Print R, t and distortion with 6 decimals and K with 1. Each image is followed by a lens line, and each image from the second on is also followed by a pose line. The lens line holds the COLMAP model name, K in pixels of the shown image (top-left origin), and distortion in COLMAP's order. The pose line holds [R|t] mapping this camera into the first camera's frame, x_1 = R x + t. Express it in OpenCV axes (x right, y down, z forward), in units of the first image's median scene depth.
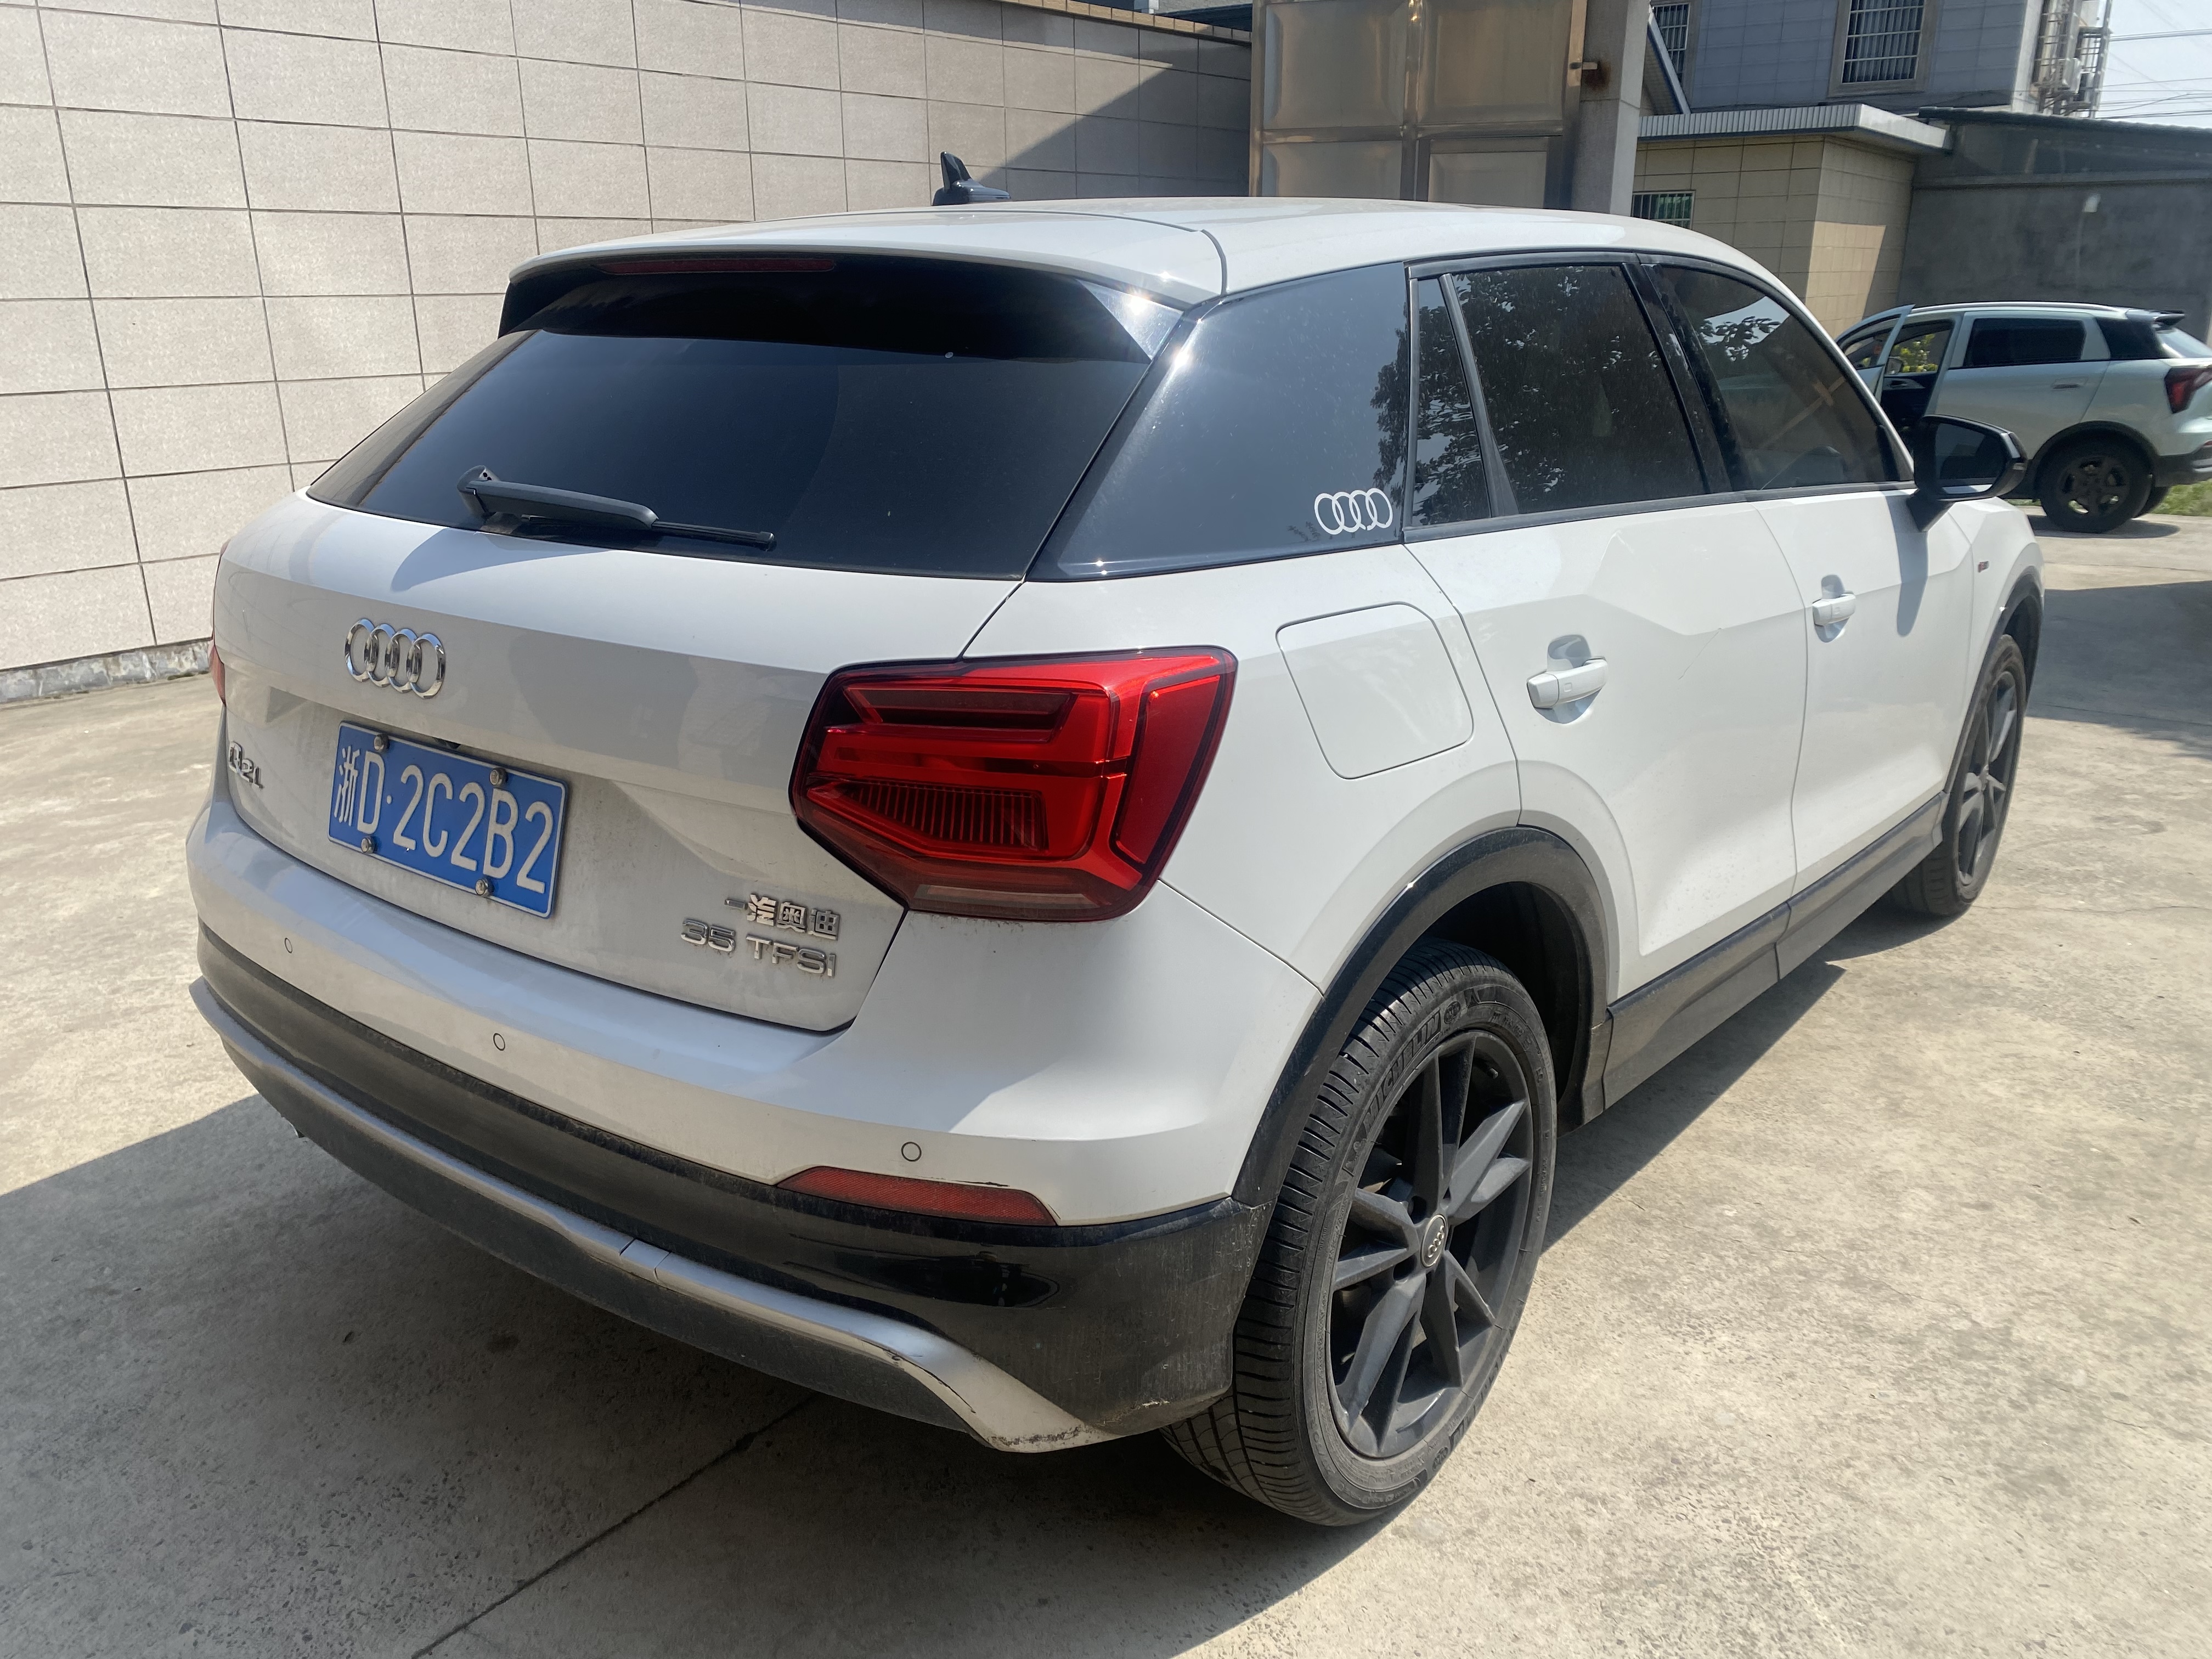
lens RADIAL K [[1719.8, 0, 1099.4], [0, 1719.8, 823.9], [0, 0, 1]] dist [0.058730, -0.063303]
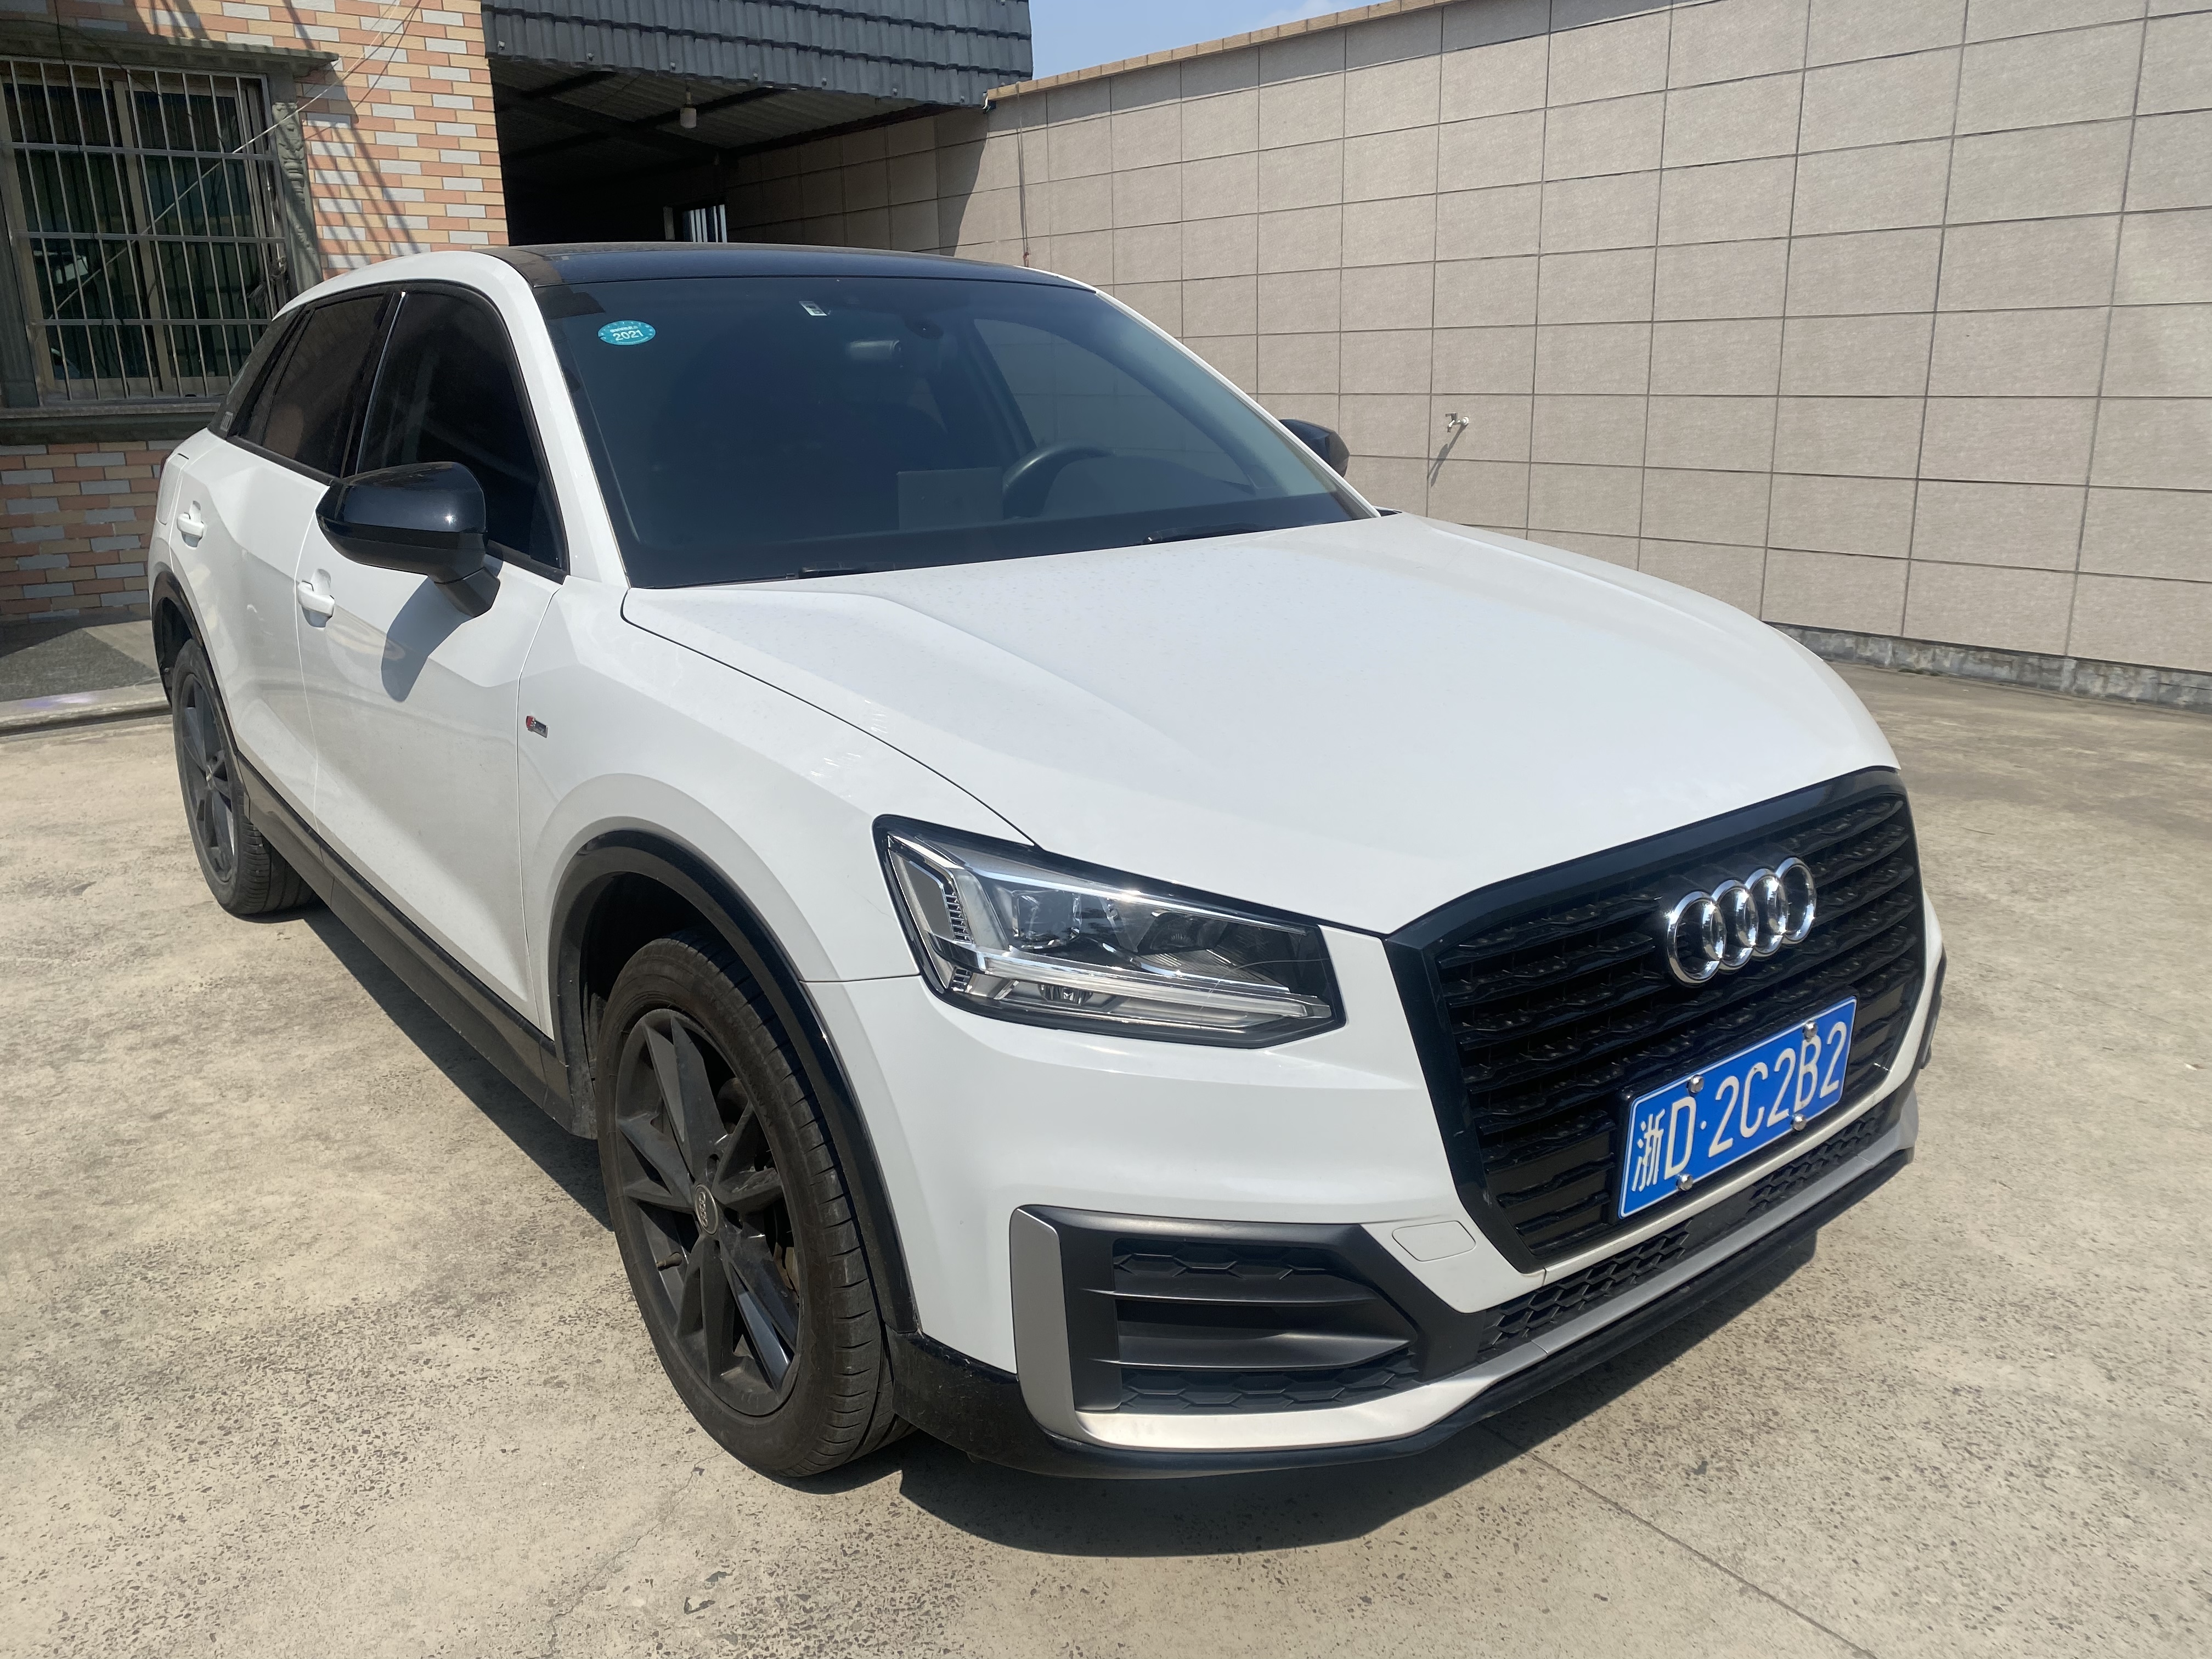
lens RADIAL K [[1719.8, 0, 1099.4], [0, 1719.8, 823.9], [0, 0, 1]] dist [0.058730, -0.063303]
pose [[-0.238737, 0.267958, -0.933383, 0.671830], [-0.269726, 0.905057, 0.328816, -0.242378], [0.932873, 0.330258, -0.143795, 0.819760]]
